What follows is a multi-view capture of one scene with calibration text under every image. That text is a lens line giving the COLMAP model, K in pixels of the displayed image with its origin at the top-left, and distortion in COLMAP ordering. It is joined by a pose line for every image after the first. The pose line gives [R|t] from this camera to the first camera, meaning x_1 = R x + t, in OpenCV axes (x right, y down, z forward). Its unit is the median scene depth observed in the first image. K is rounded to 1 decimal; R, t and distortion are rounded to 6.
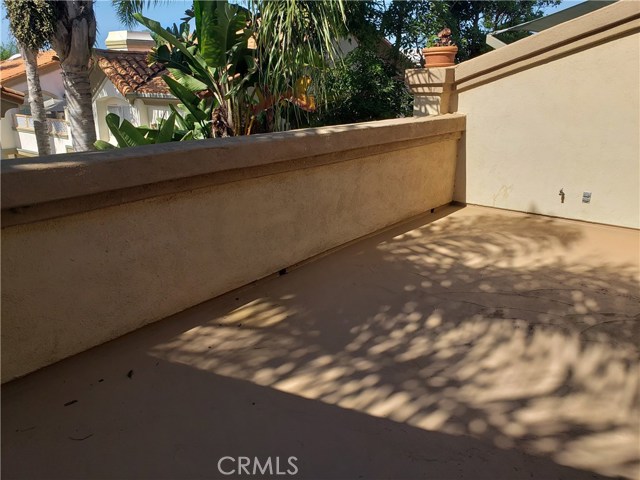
lens RADIAL K [[501.5, 0, 320.6], [0, 501.5, 225.4], [0, 0, 1]] dist [0.005287, 0.002926]
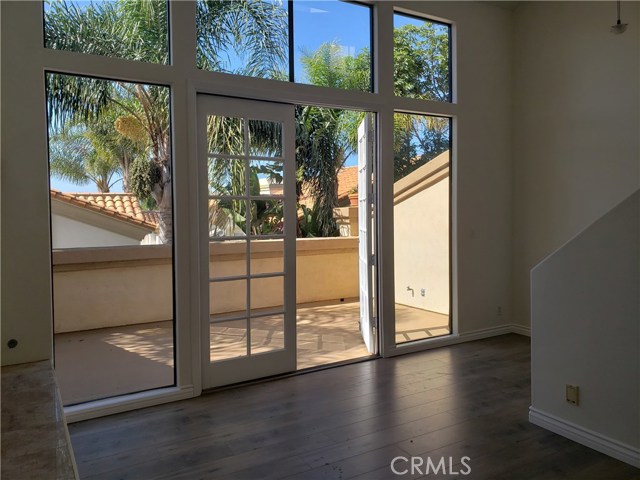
lens RADIAL K [[501.5, 0, 320.6], [0, 501.5, 225.4], [0, 0, 1]] dist [0.005287, 0.002926]
pose [[0.941019, -0.003199, -0.338338, 0.549022], [-0.081974, 0.968009, -0.237146, 0.090996], [0.328273, 0.250893, 0.910653, -0.332102]]
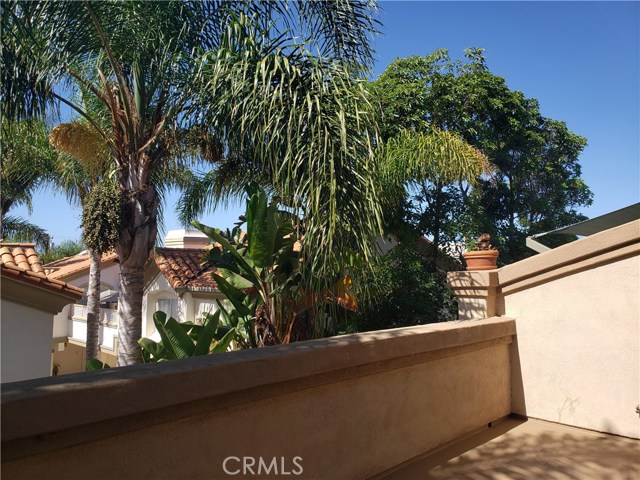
lens RADIAL K [[498.8, 0, 316.3], [0, 498.8, 225.0], [0, 0, 1]] dist [0.020088, -0.008406]
pose [[0.995989, -0.006431, -0.089249, -0.002649], [-0.026472, 0.931593, -0.362539, -0.024303], [0.085475, 0.363447, 0.927685, 0.009640]]
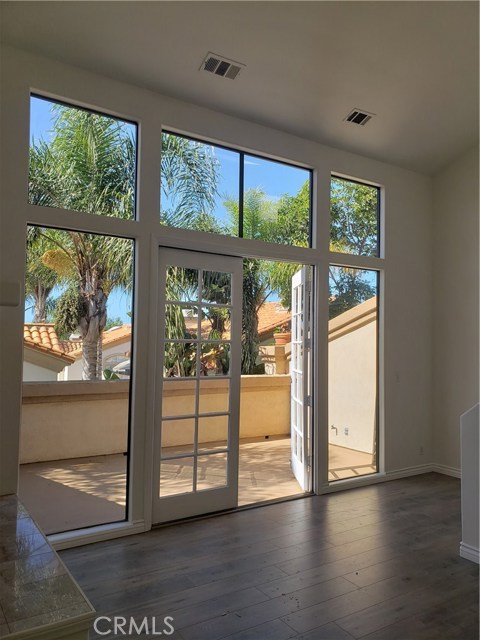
lens RADIAL K [[501.5, 0, 258.0], [0, 501.5, 317.4], [0, 0, 1]] dist [0.005287, 0.002926]
pose [[0.960066, -0.002106, -0.279766, 0.516475], [-0.091400, 0.942743, -0.320751, 0.095217], [0.264423, 0.333513, 0.904903, -0.401799]]
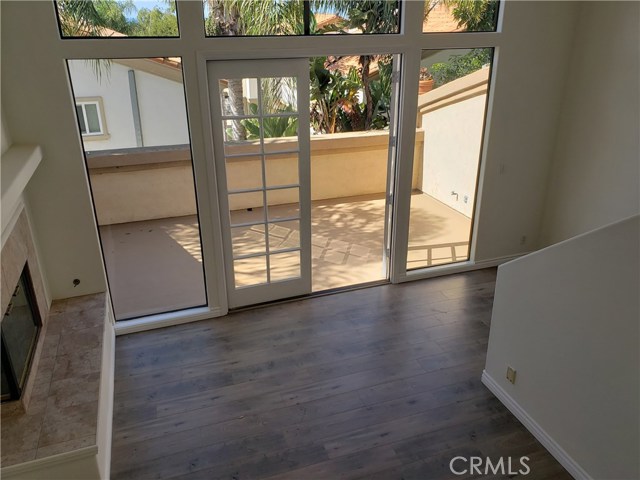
lens RADIAL K [[514.2, 0, 322.8], [0, 514.2, 228.7], [0, 0, 1]] dist [0.023033, 0.006210]
pose [[0.857527, 0.190421, -0.477899, 0.671735], [-0.140901, 0.980385, 0.137812, -0.089611], [0.494767, -0.050841, 0.867537, -0.368762]]
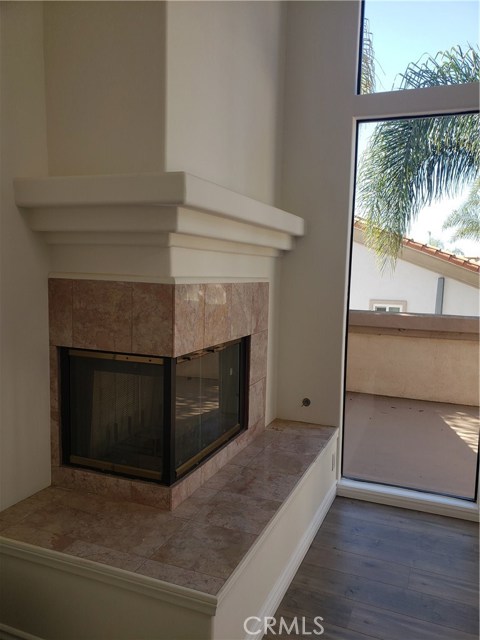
lens RADIAL K [[498.8, 0, 250.7], [0, 498.8, 326.3], [0, 0, 1]] dist [0.020088, -0.008406]
pose [[0.309155, 0.114204, -0.944130, 0.544921], [-0.296078, 0.954983, 0.018566, 0.045678], [0.903748, 0.273797, 0.329051, -0.191604]]
